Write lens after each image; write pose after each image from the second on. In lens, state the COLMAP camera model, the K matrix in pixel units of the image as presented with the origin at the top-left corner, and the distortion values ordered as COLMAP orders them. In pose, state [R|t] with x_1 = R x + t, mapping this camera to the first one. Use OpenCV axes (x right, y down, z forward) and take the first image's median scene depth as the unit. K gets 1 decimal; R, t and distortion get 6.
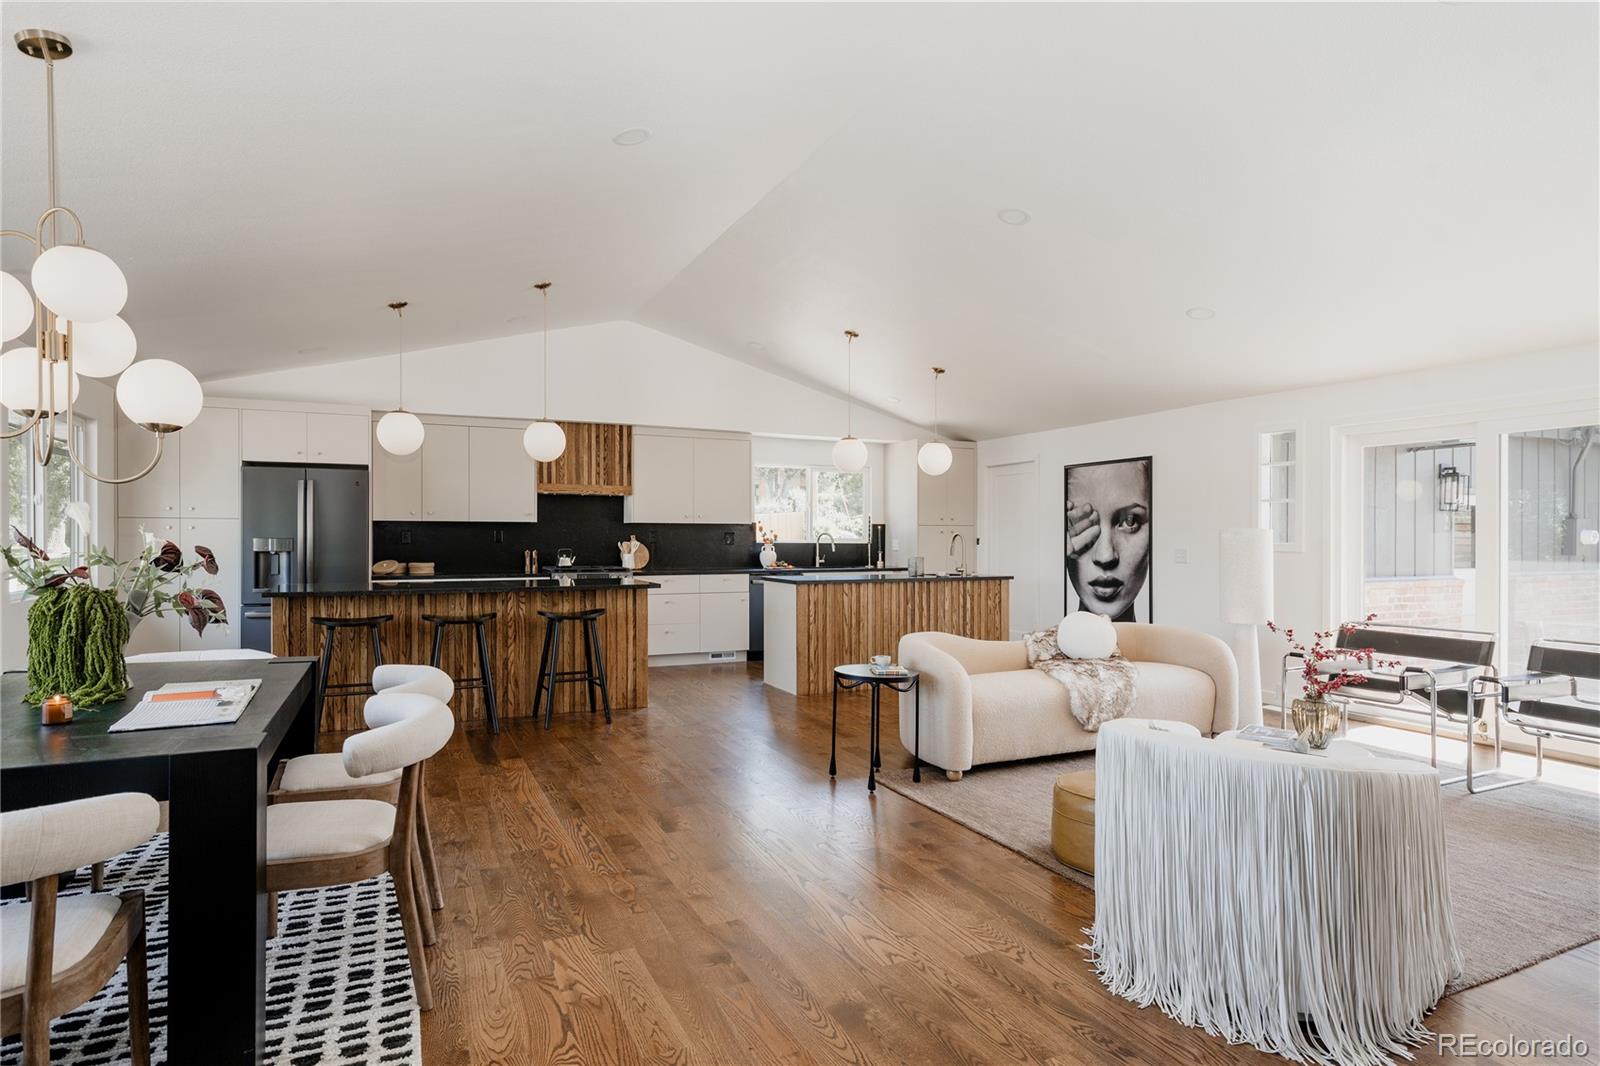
lens RADIAL K [[857.6, 0, 739.7], [0, 857.6, 555.3], [0, 0, 1]] dist [0.002113, 0.003495]
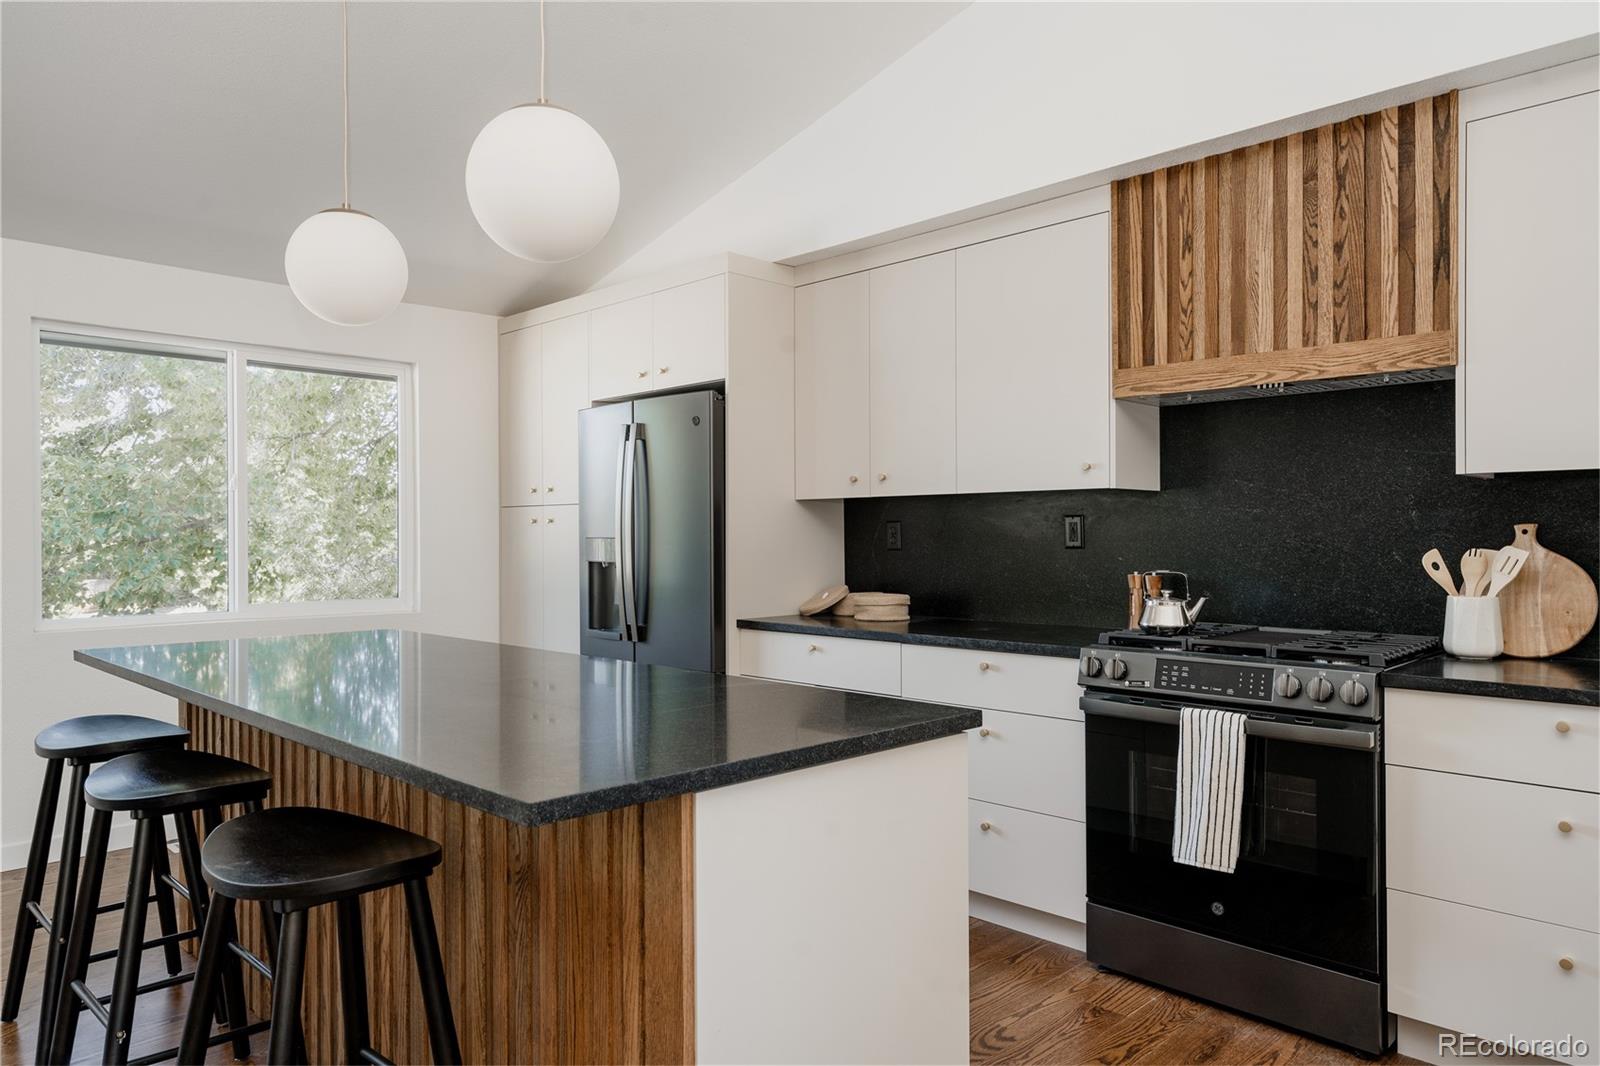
lens RADIAL K [[1037.1, 0, 792.0], [0, 1037.1, 538.7], [0, 0, 1]] dist [0.003690, 0.001246]
pose [[0.379134, -0.002235, -0.925339, 0.090713], [-0.018380, 0.999782, -0.009945, -0.013170], [0.925159, 0.020778, 0.379010, 0.760861]]
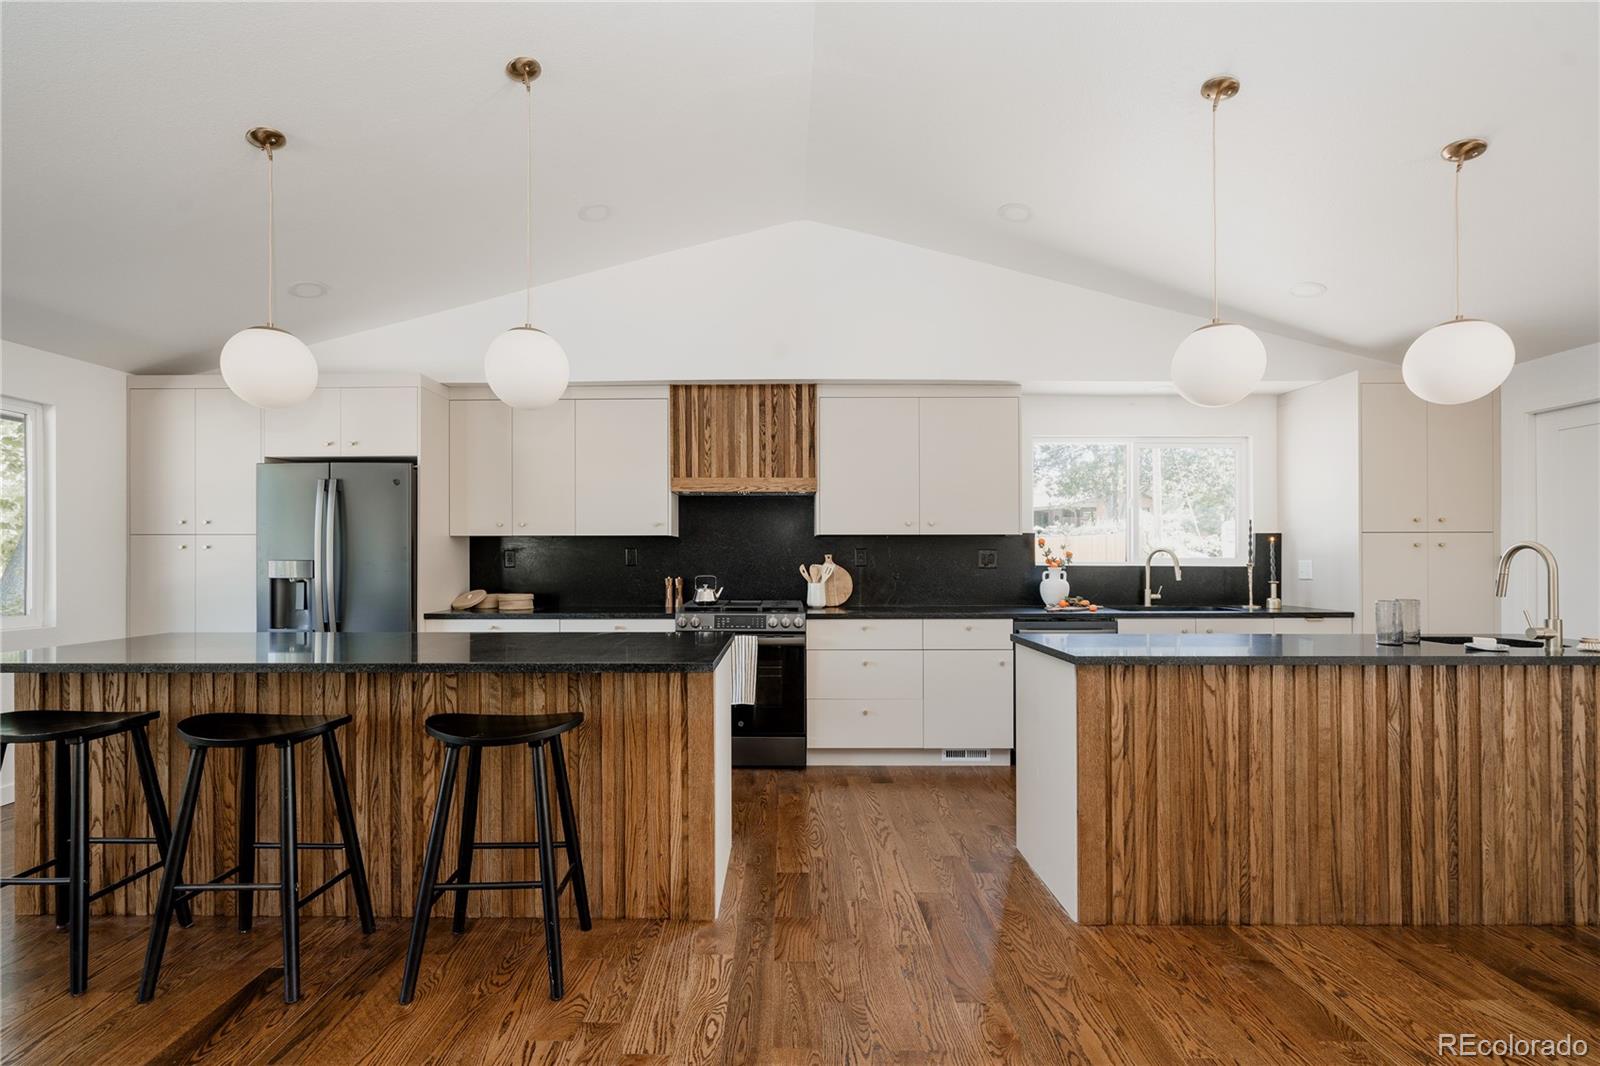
lens RADIAL K [[719.9, 0, 760.2], [0, 719.9, 563.1], [0, 0, 1]] dist [-0.007559, 0.001292]
pose [[0.912263, -0.002297, -0.409599, 0.060836], [-0.005003, 0.999847, -0.016750, -0.008184], [0.409575, 0.017330, 0.912112, 0.533068]]
